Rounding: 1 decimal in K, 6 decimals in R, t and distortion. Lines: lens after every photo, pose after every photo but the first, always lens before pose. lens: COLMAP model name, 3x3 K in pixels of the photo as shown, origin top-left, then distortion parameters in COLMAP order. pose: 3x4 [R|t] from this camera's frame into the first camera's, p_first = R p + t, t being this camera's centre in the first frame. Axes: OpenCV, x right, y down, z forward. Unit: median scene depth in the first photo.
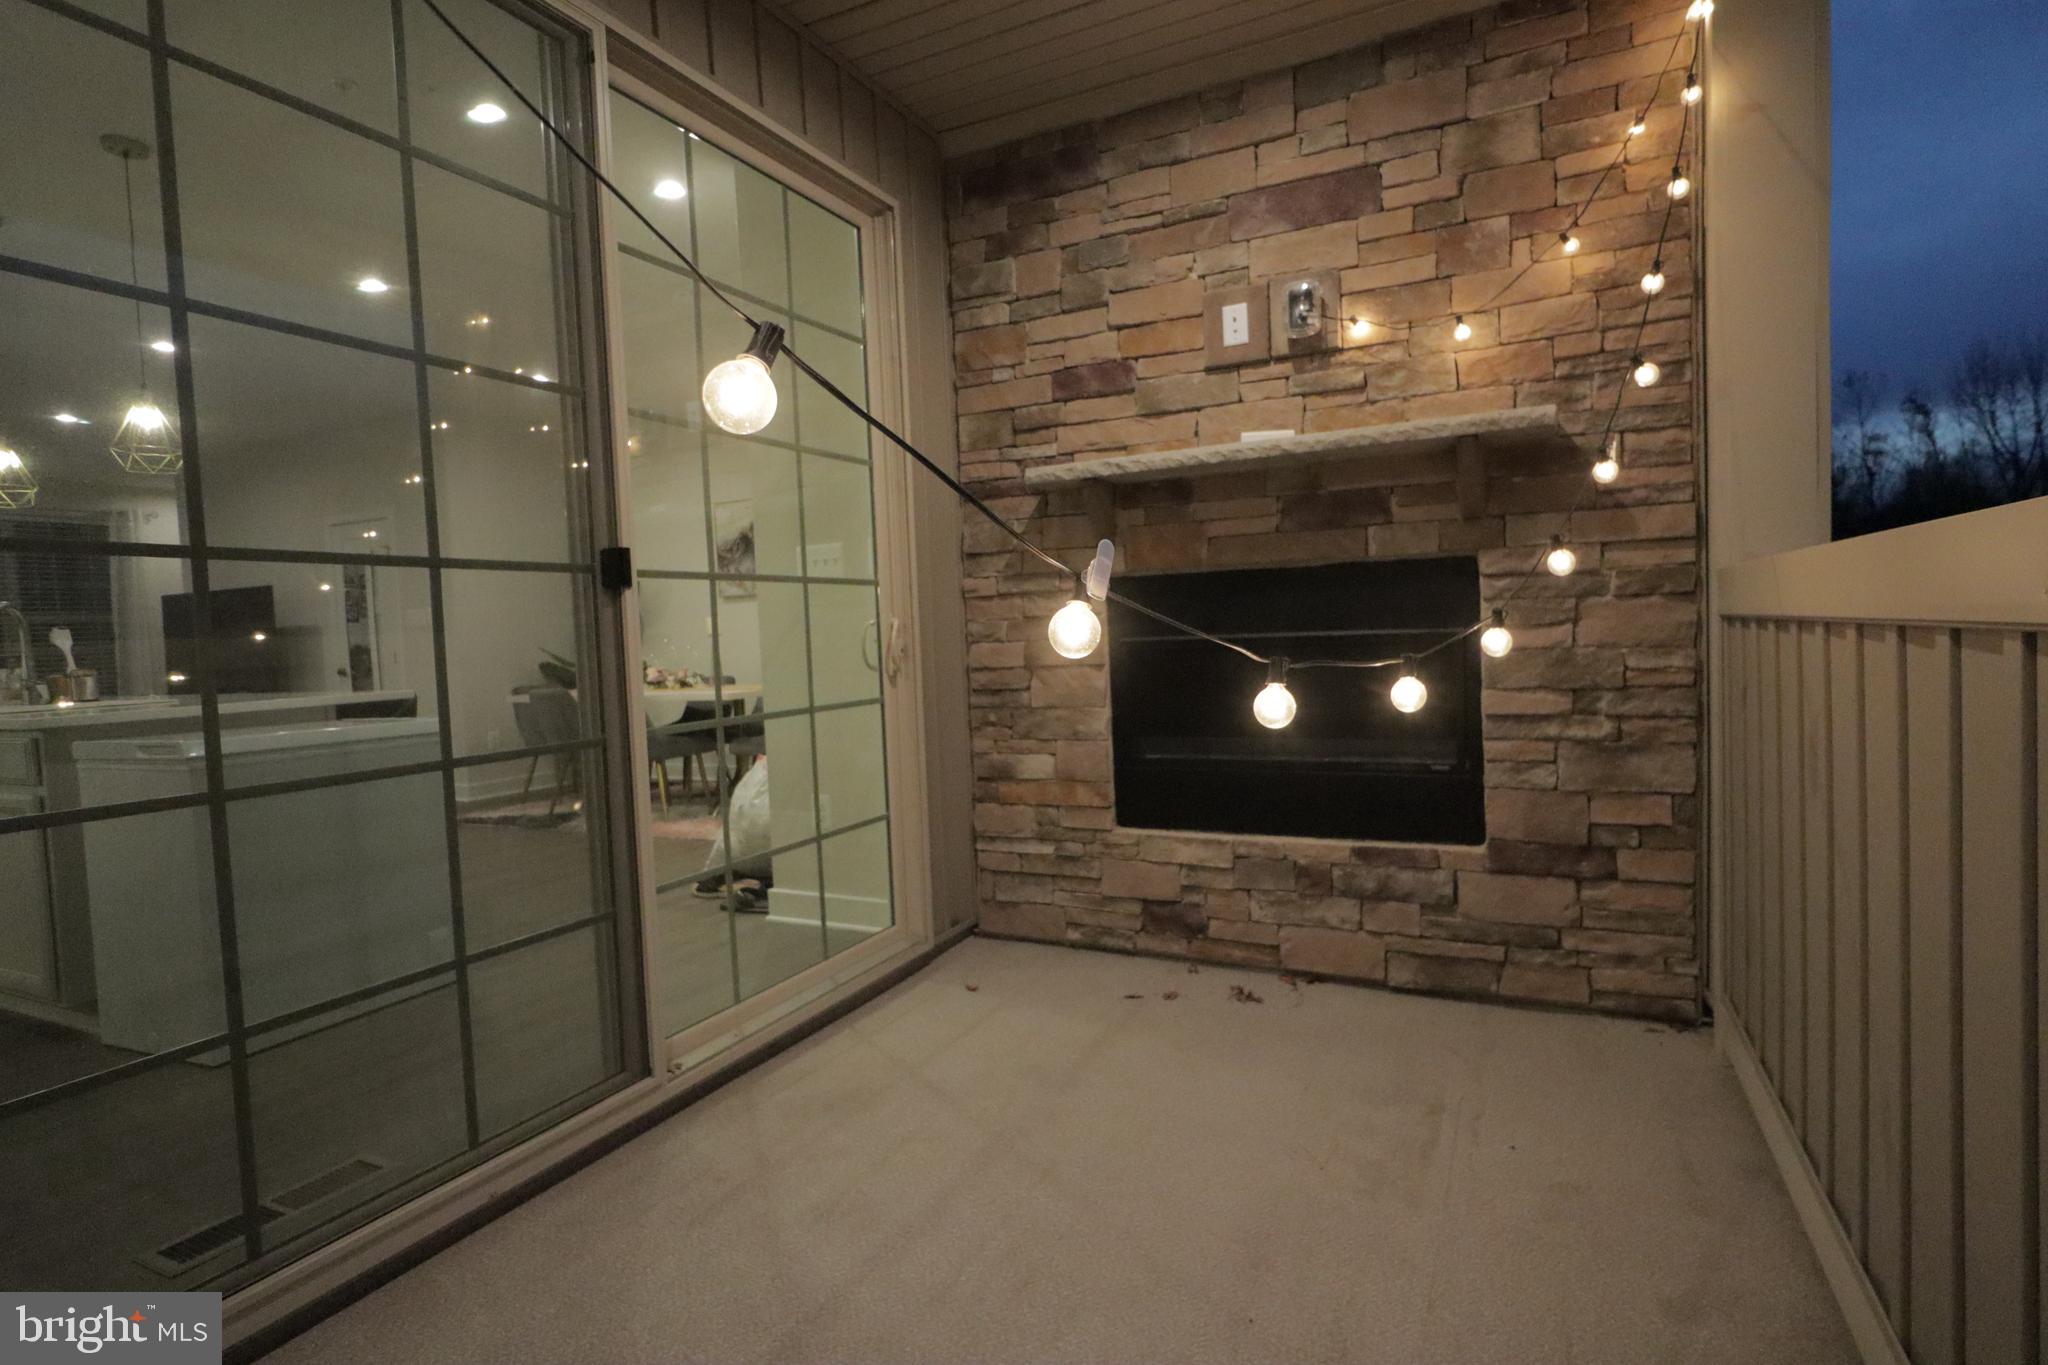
lens RADIAL K [[1021.7, 0, 1040.8], [0, 1021.7, 676.9], [0, 0, 1]] dist [0.000008, 0.002538]
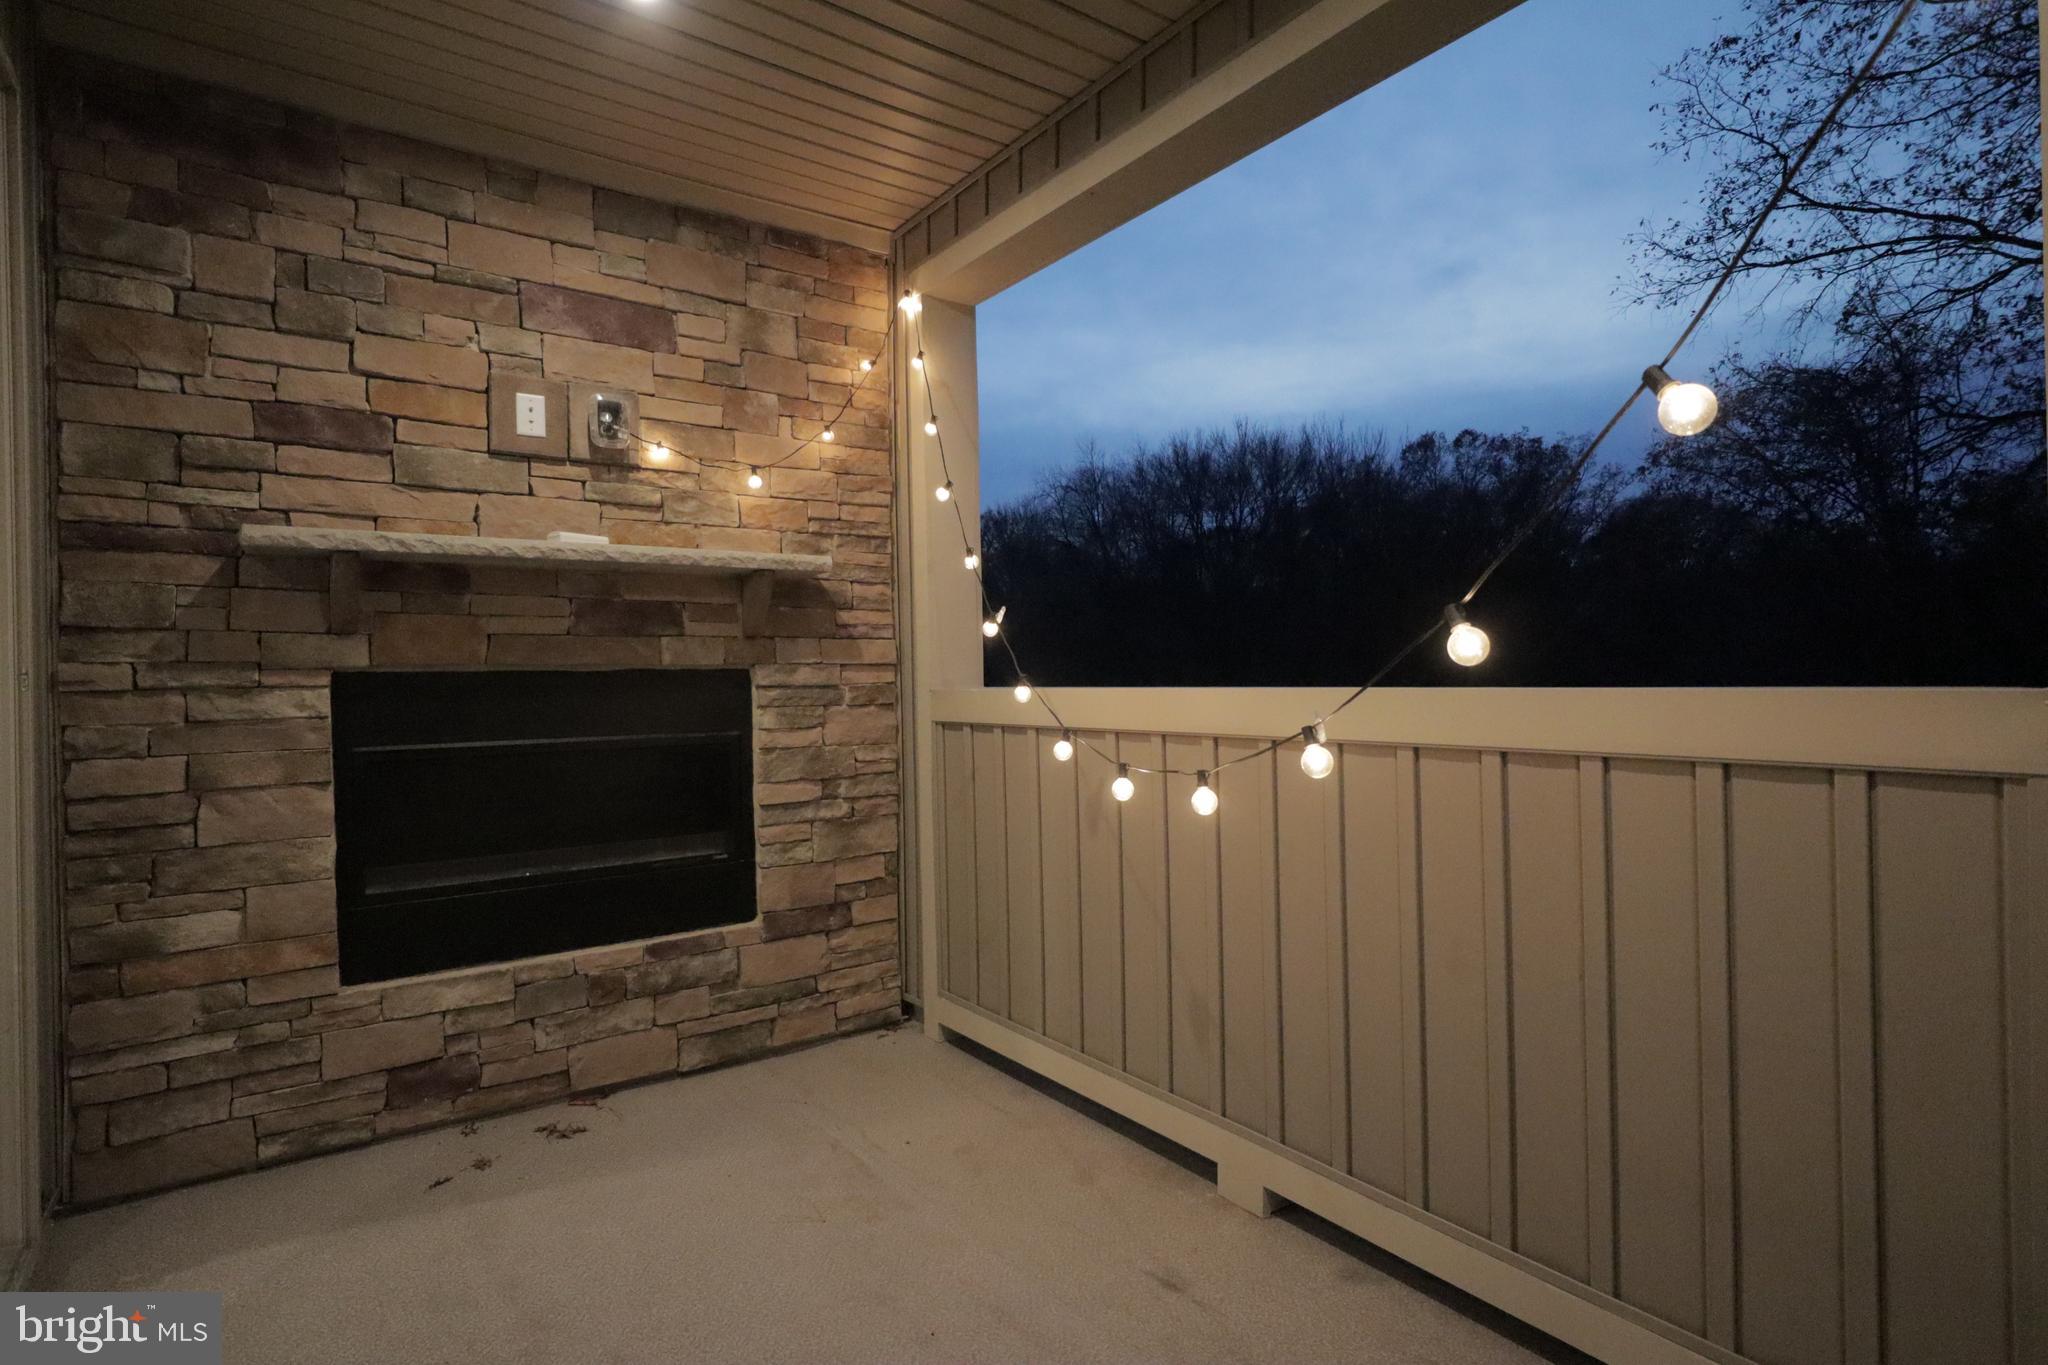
lens RADIAL K [[1021.7, 0, 1040.8], [0, 1021.7, 676.9], [0, 0, 1]] dist [0.000008, 0.002538]
pose [[0.466784, 0.033222, 0.883747, -0.427657], [0.043027, 0.997258, -0.060216, -0.024125], [-0.883324, 0.066133, 0.464075, 0.158072]]
